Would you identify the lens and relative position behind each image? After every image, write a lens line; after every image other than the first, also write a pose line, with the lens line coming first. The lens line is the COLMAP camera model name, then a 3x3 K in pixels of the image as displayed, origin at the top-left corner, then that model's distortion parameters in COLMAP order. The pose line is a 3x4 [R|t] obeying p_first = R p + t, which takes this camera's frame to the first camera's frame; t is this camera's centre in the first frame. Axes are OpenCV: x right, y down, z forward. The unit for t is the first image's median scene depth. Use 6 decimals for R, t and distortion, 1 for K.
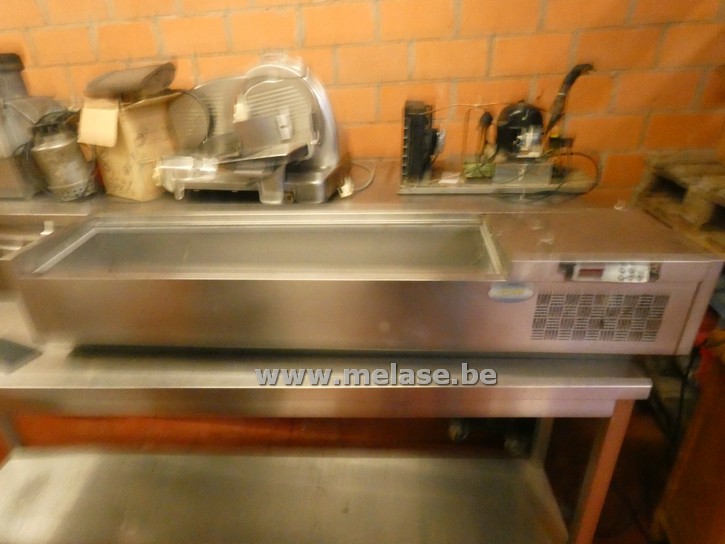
lens RADIAL K [[433.9, 0, 362.5], [0, 433.9, 272.0], [0, 0, 1]] dist [-0.000453, -0.000006]
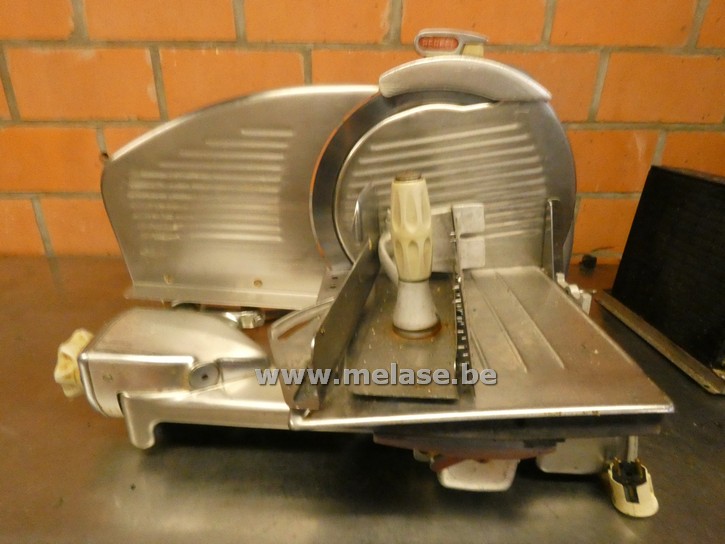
lens RADIAL K [[433.9, 0, 362.5], [0, 433.9, 272.0], [0, 0, 1]] dist [-0.000453, -0.000006]
pose [[0.982441, -0.008347, 0.186387, -0.278676], [0.021409, 0.997443, -0.068179, -0.235006], [-0.185341, 0.070973, 0.980108, 0.559732]]
